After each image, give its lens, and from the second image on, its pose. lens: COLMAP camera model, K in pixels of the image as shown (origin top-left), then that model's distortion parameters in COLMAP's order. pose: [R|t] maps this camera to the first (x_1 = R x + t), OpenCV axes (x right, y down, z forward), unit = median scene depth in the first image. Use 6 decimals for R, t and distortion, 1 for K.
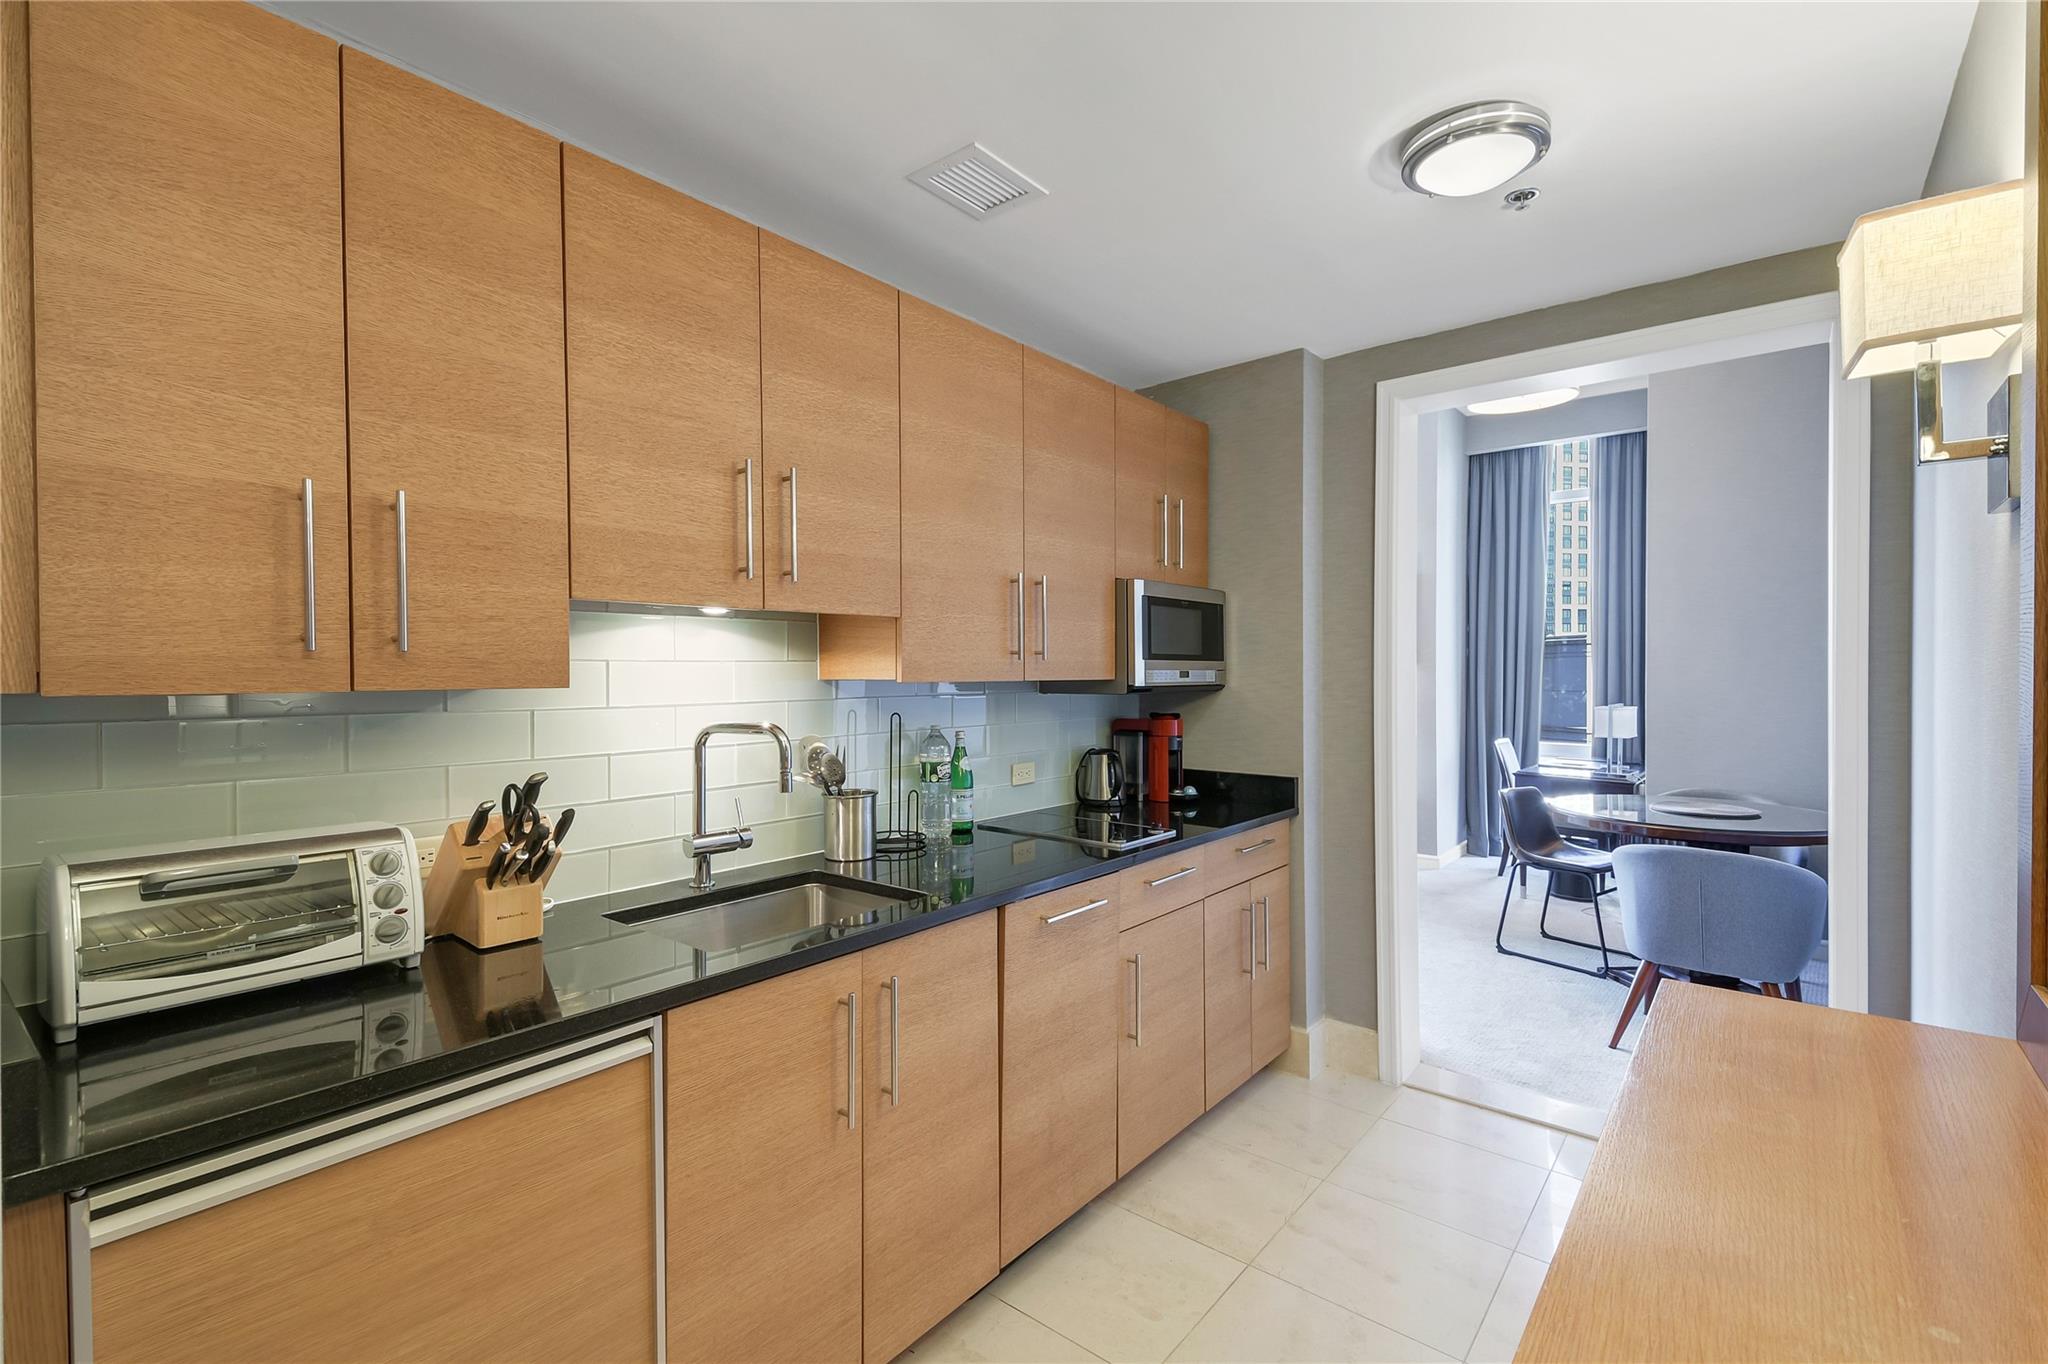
lens RADIAL K [[919.2, 0, 1016.6], [0, 919.2, 691.2], [0, 0, 1]] dist [-0.018620, -0.000855]
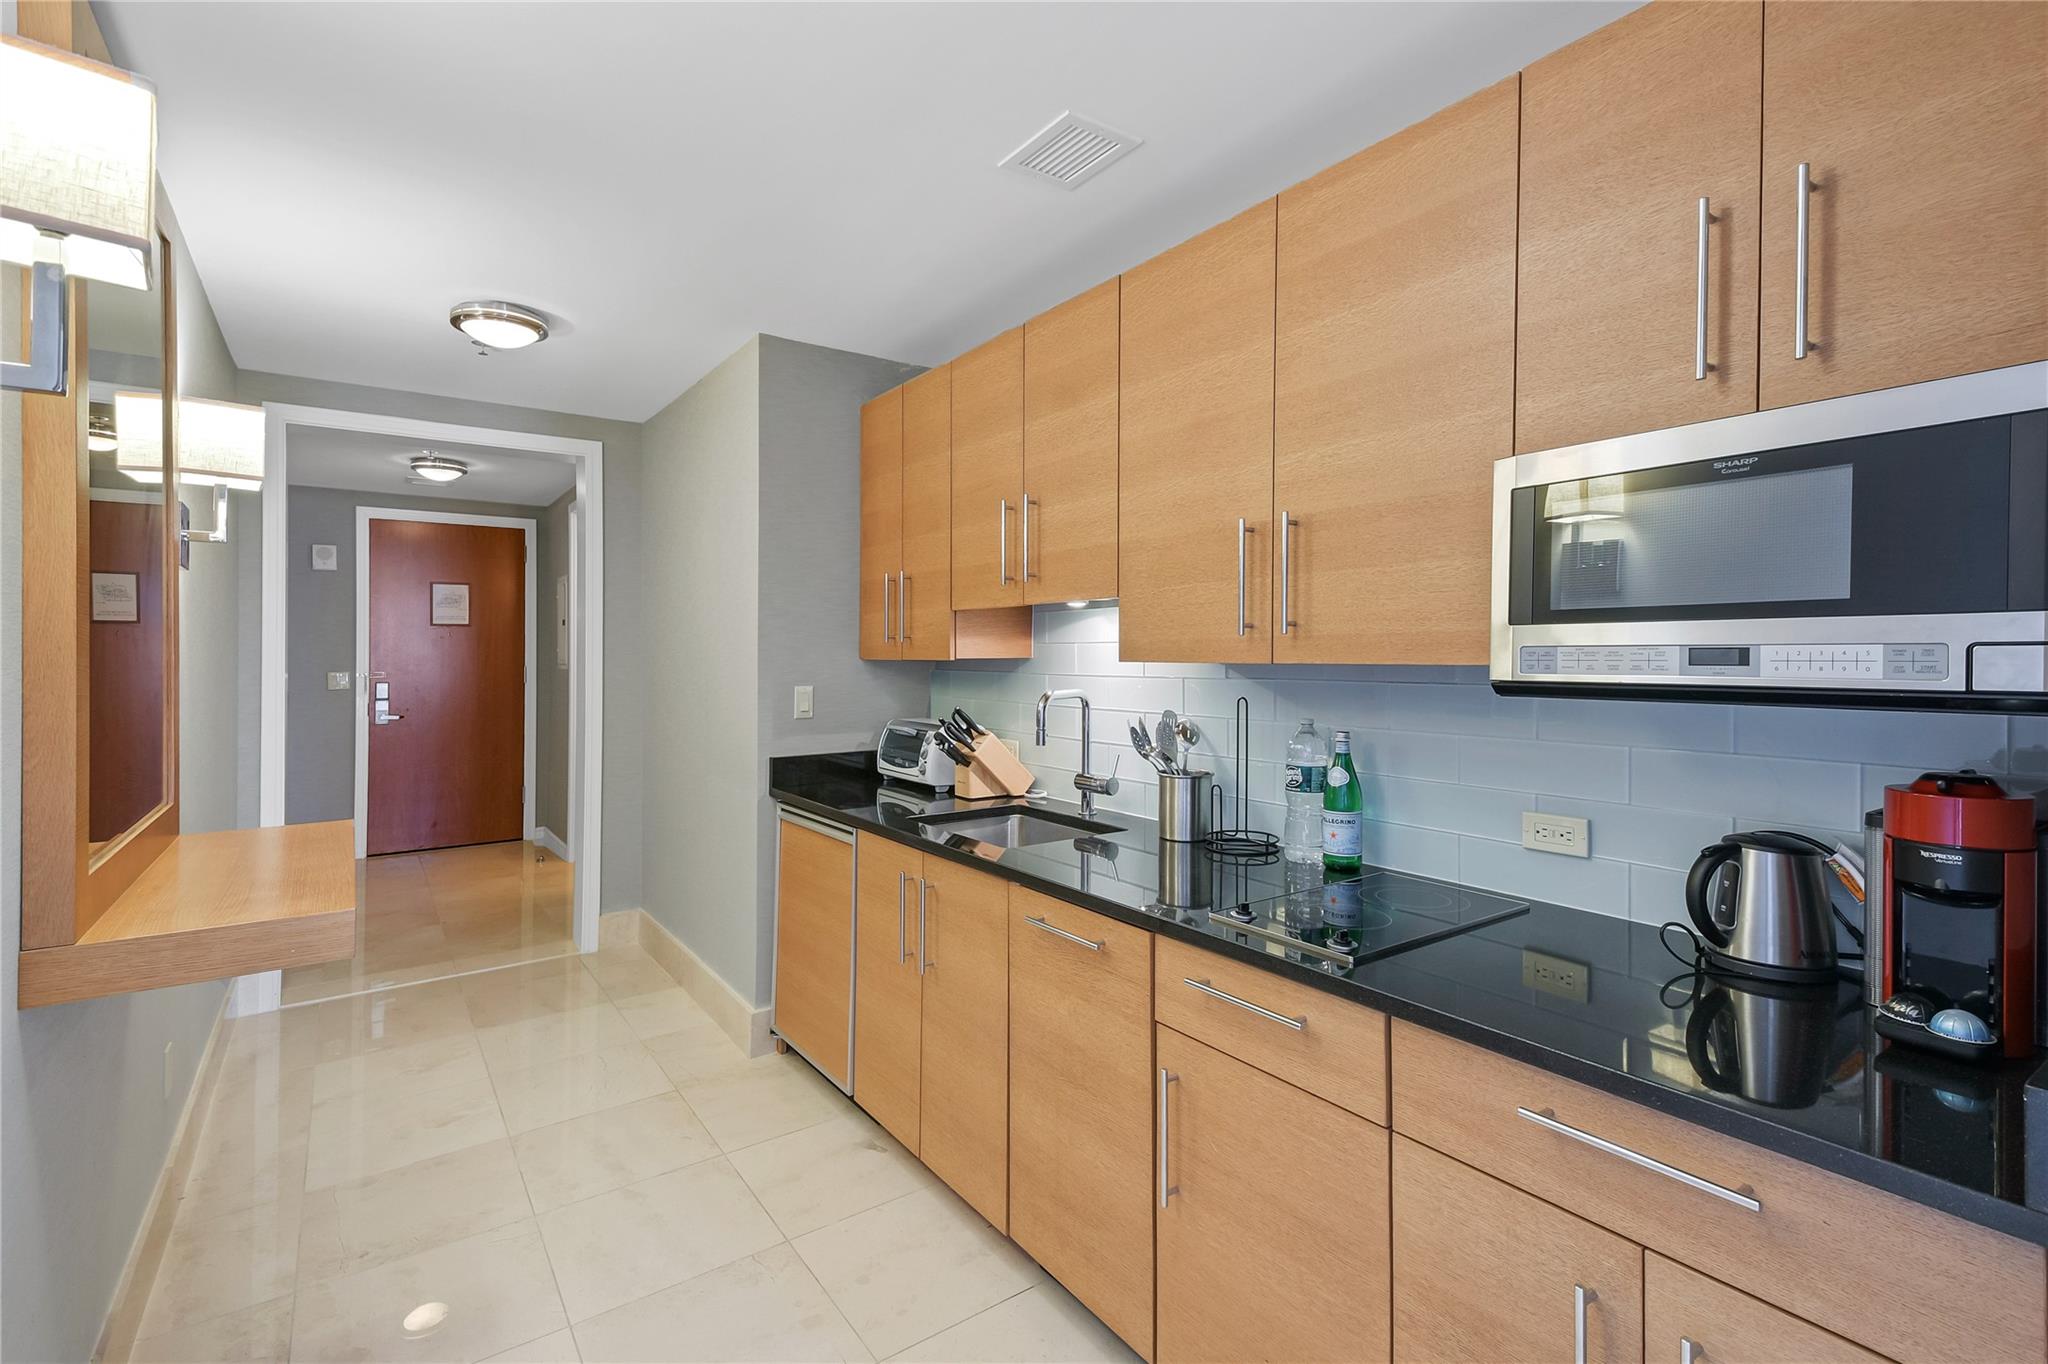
lens RADIAL K [[919.2, 0, 1027.5], [0, 919.2, 662.7], [0, 0, 1]] dist [-0.018620, -0.000855]
pose [[-0.268543, 0.009419, -0.963222, 0.755574], [-0.023360, 0.999594, 0.016288, -0.019387], [0.962984, 0.026875, -0.268214, 1.014878]]
